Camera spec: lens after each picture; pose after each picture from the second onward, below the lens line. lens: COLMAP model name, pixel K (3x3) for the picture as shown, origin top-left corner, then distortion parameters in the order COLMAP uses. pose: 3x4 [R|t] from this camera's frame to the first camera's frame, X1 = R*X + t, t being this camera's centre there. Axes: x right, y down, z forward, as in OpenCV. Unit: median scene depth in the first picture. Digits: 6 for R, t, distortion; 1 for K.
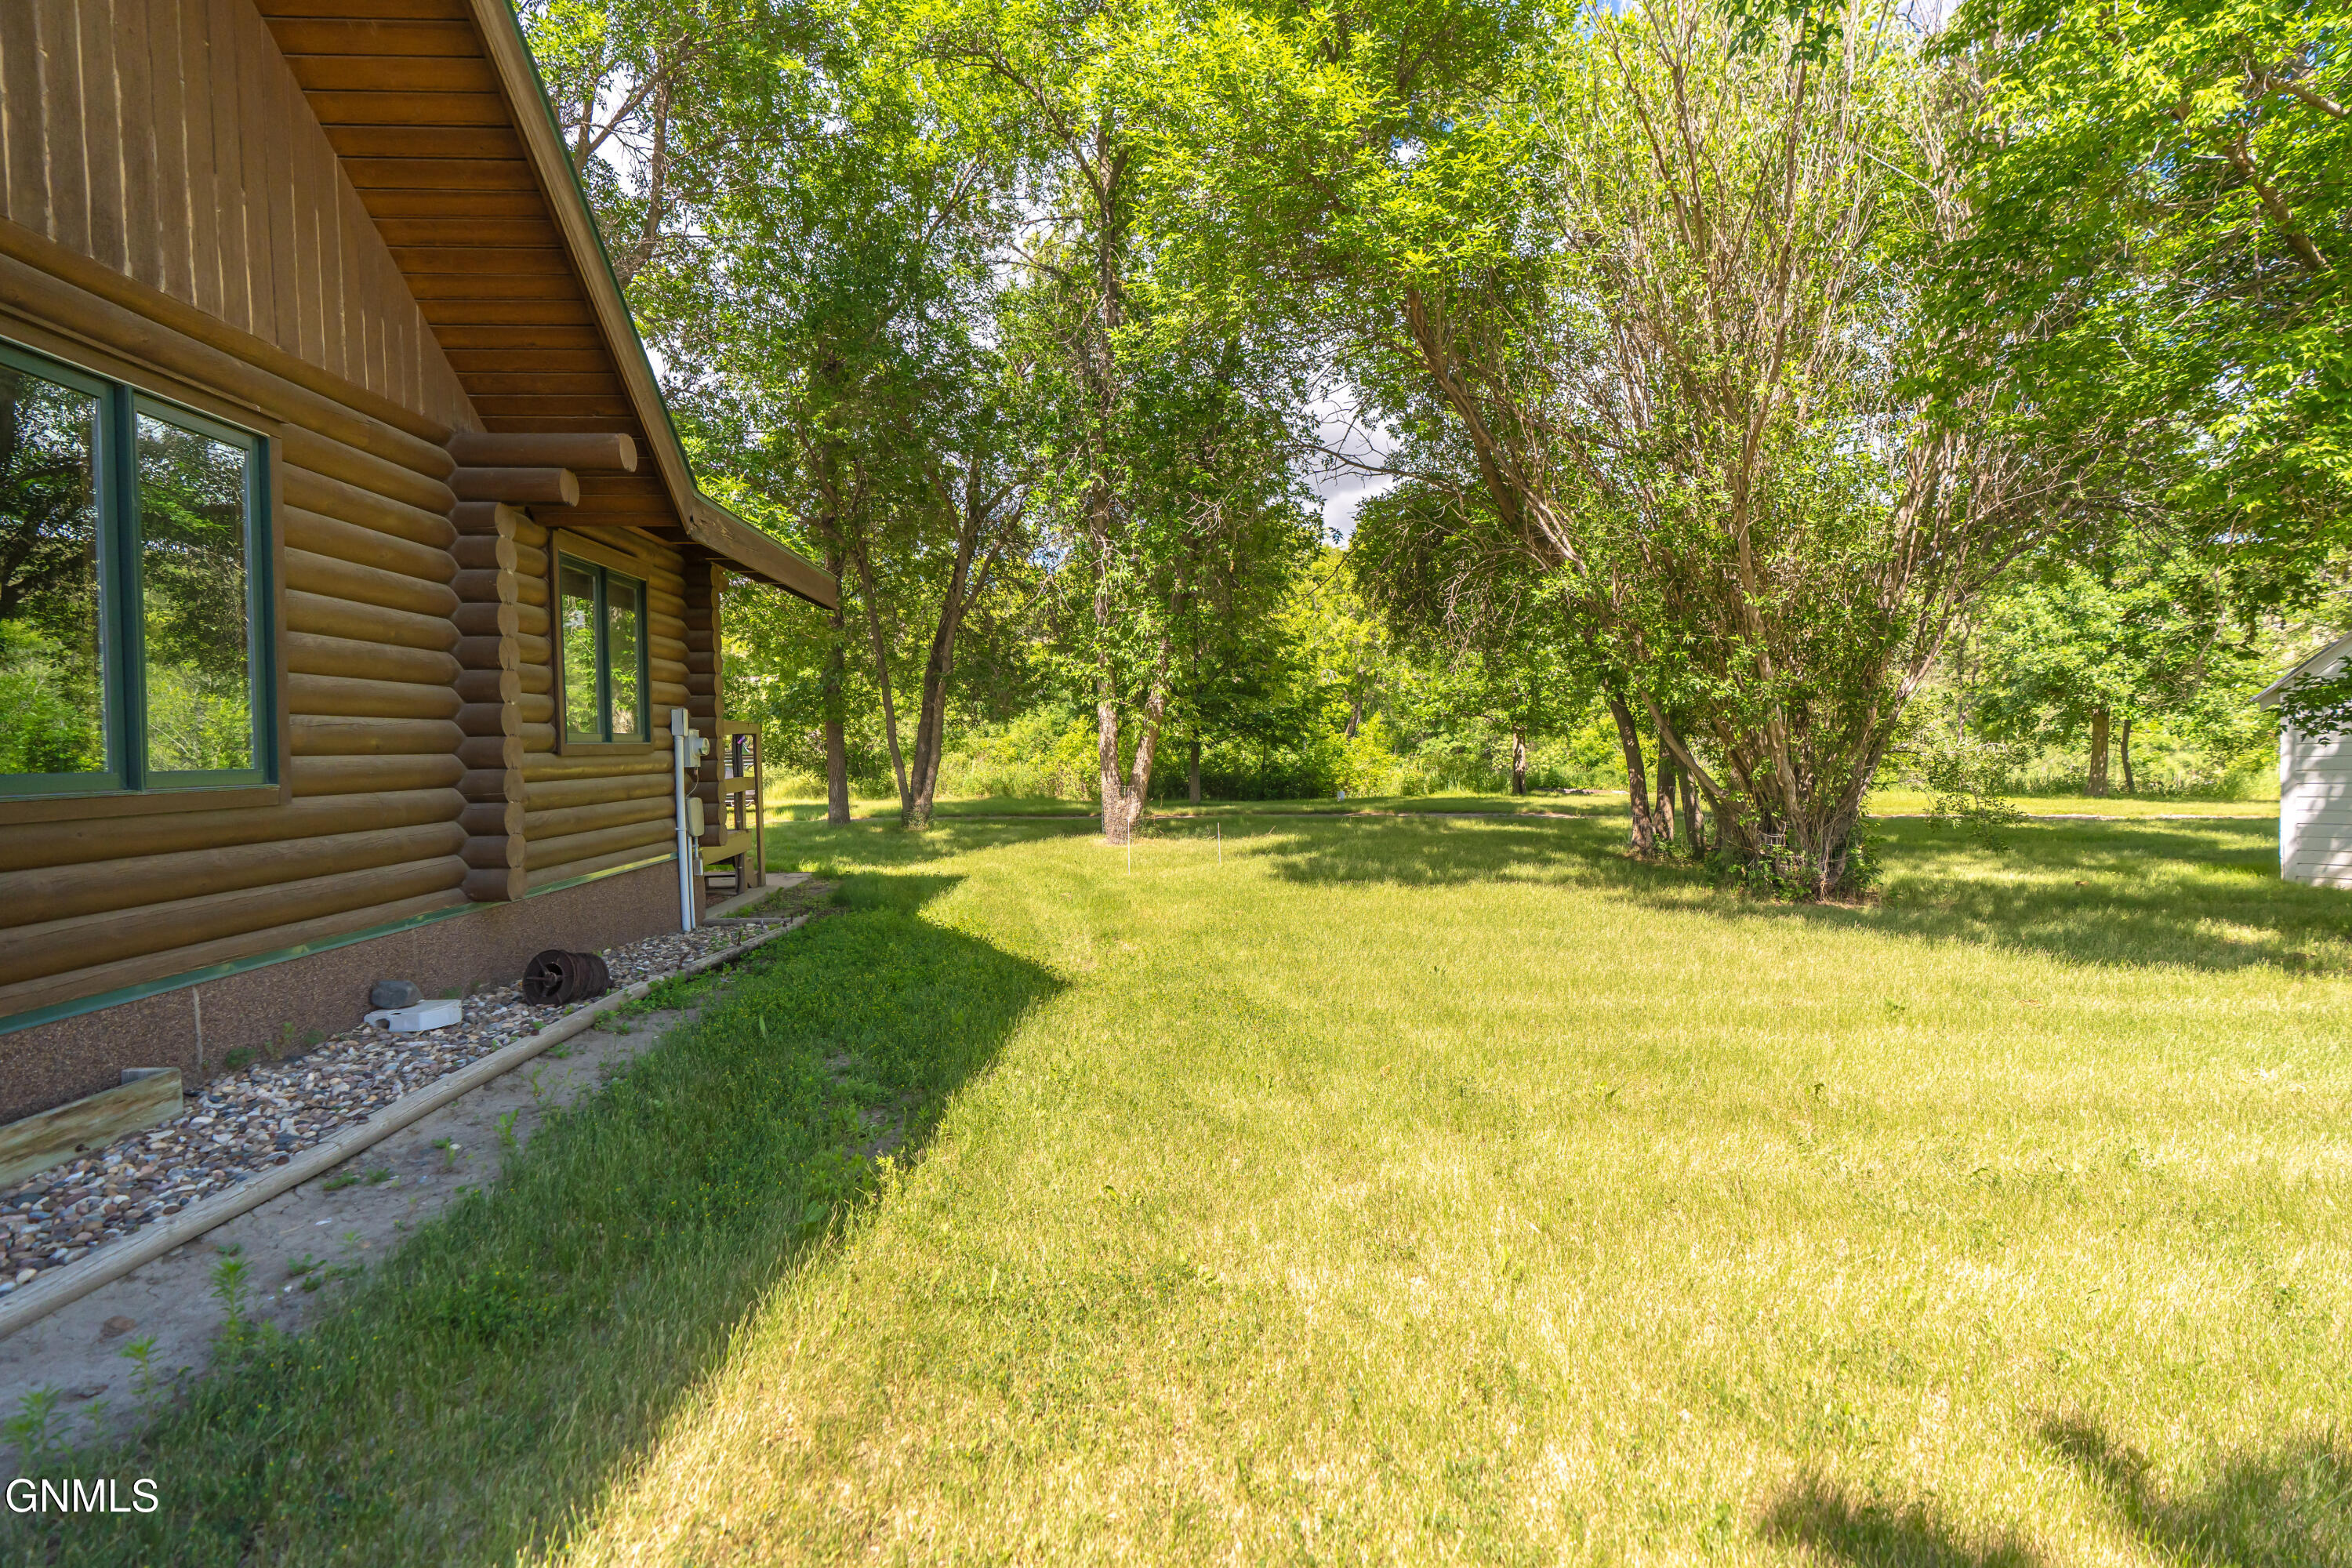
lens RADIAL K [[1126.2, 0, 1176.0], [0, 1126.2, 784.0], [0, 0, 1]] dist [0.020173, -0.000718]
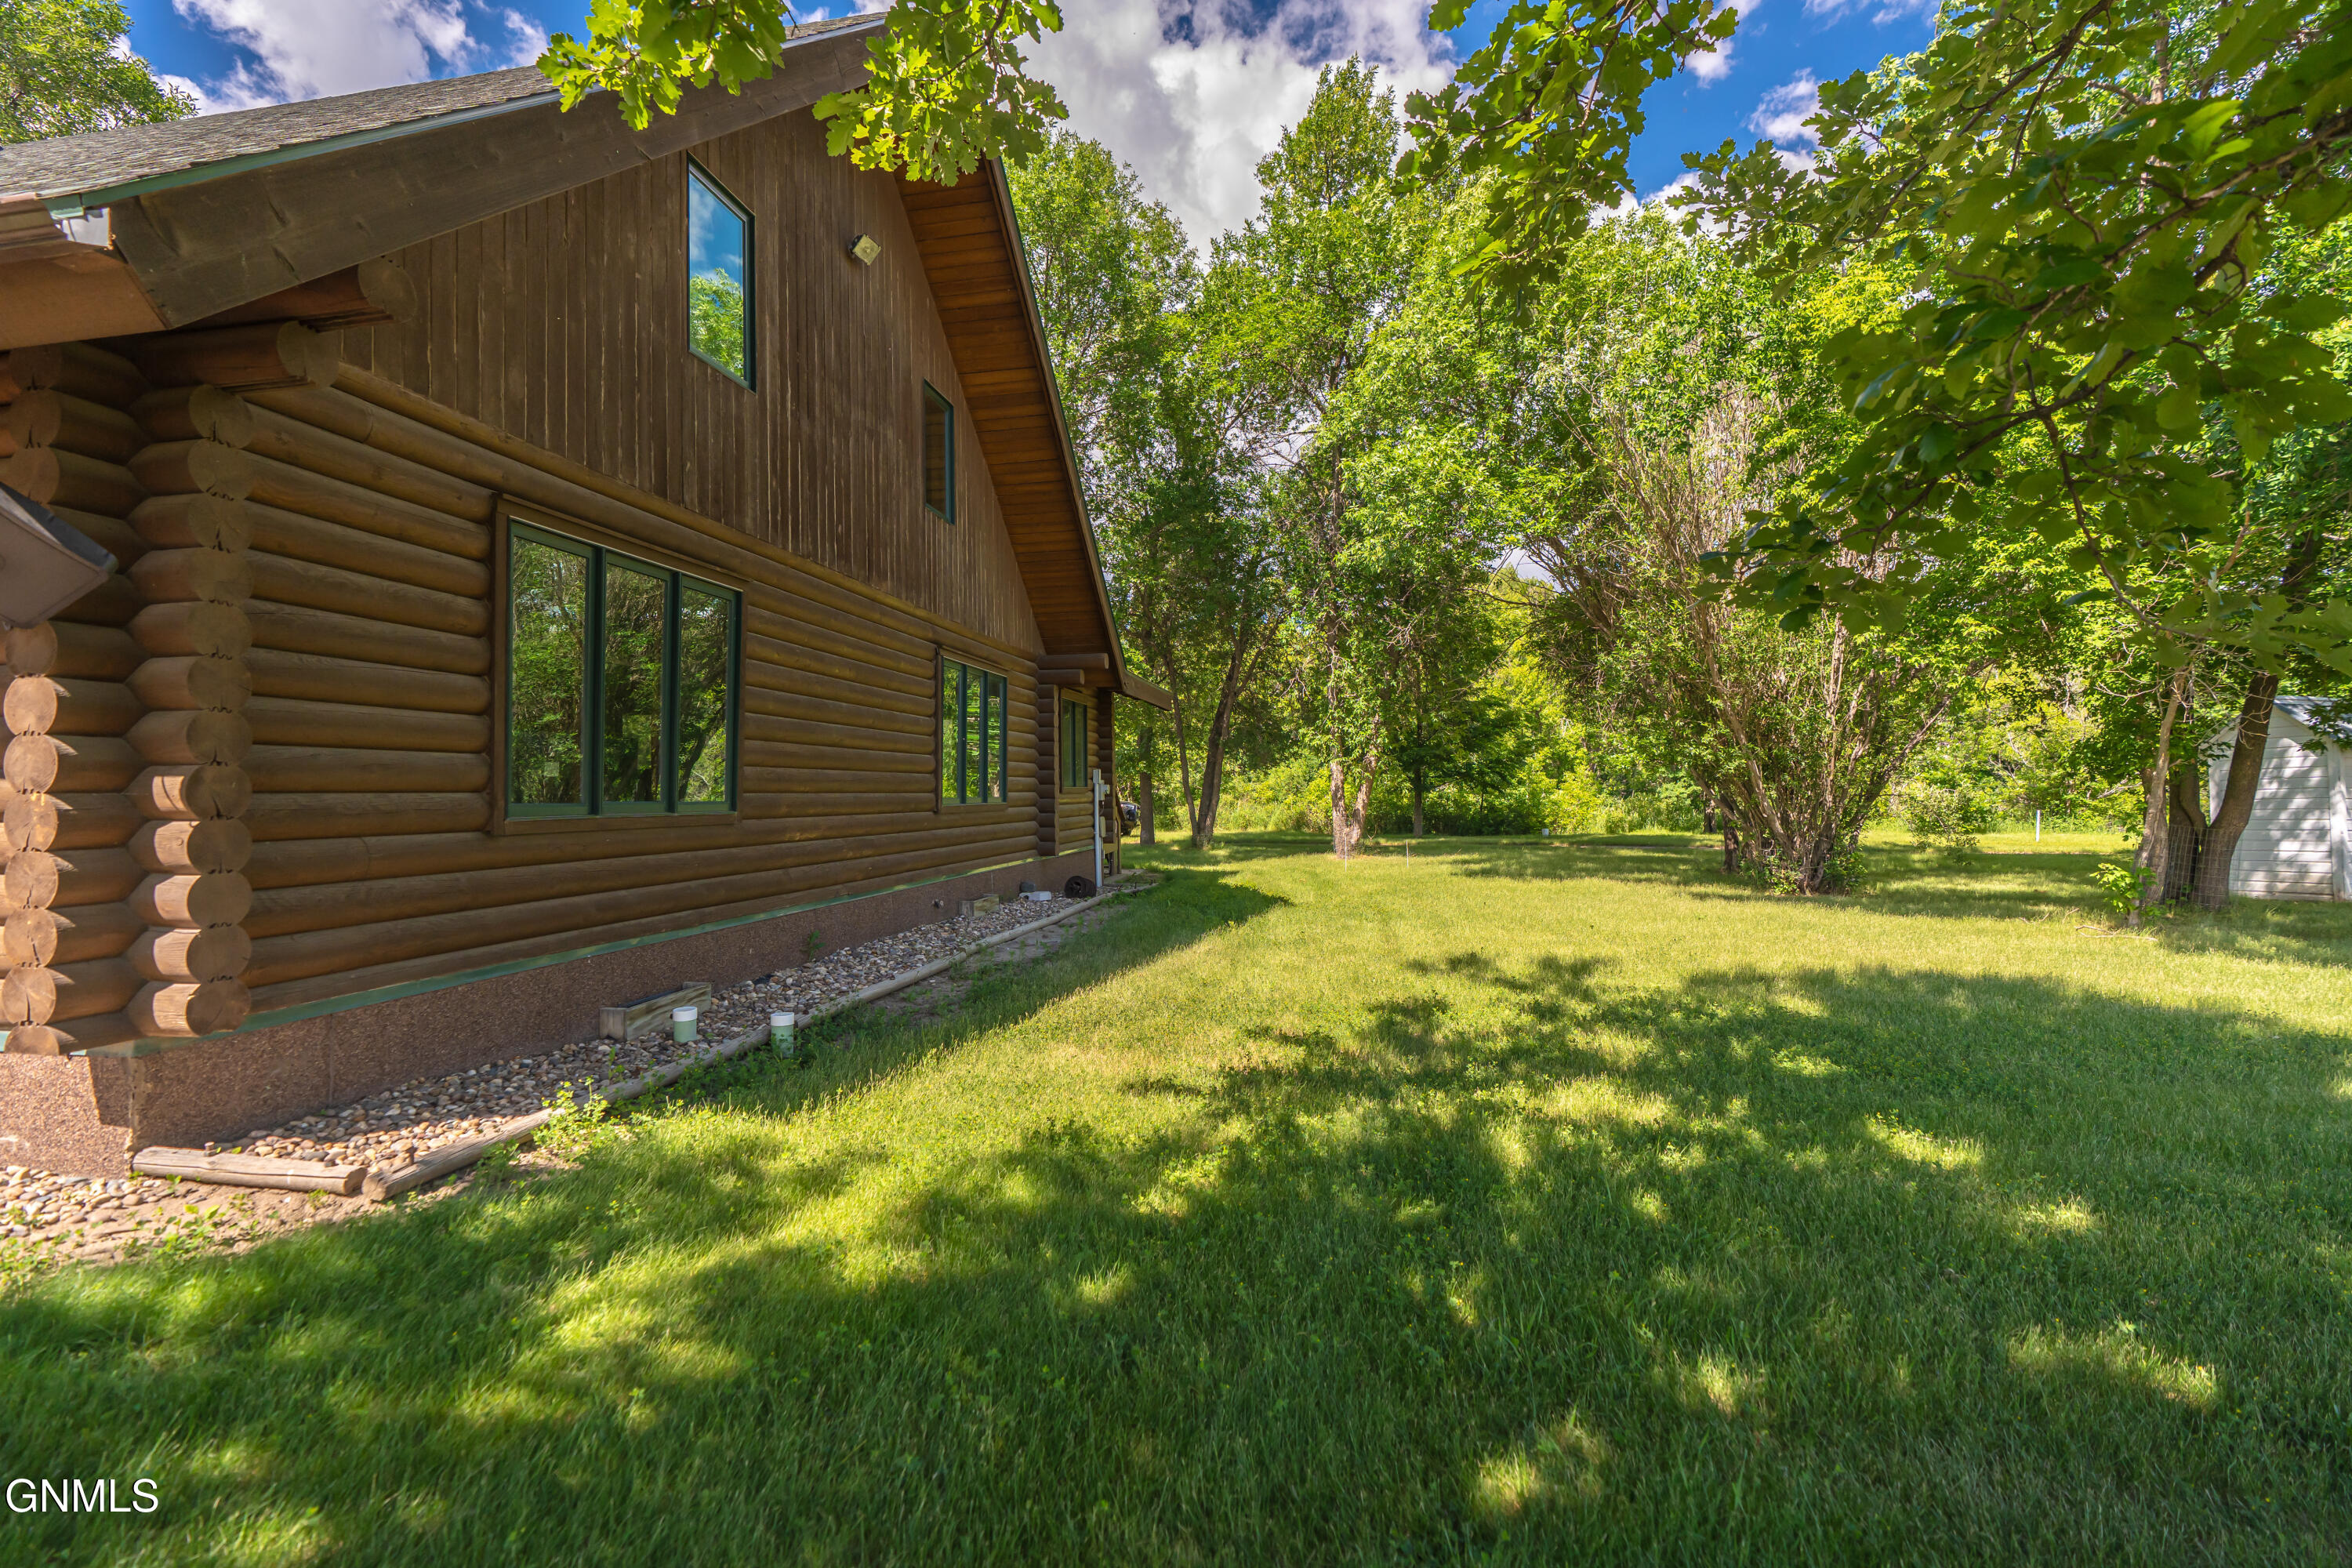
lens RADIAL K [[1077.3, 0, 1176.0], [0, 1077.3, 784.0], [0, 0, 1]] dist [-0.000113, -0.000003]
pose [[0.973307, 0.002244, -0.229498, 0.047939], [-0.011110, 0.999240, -0.037350, 0.010775], [0.229240, 0.038903, 0.972592, -0.330829]]
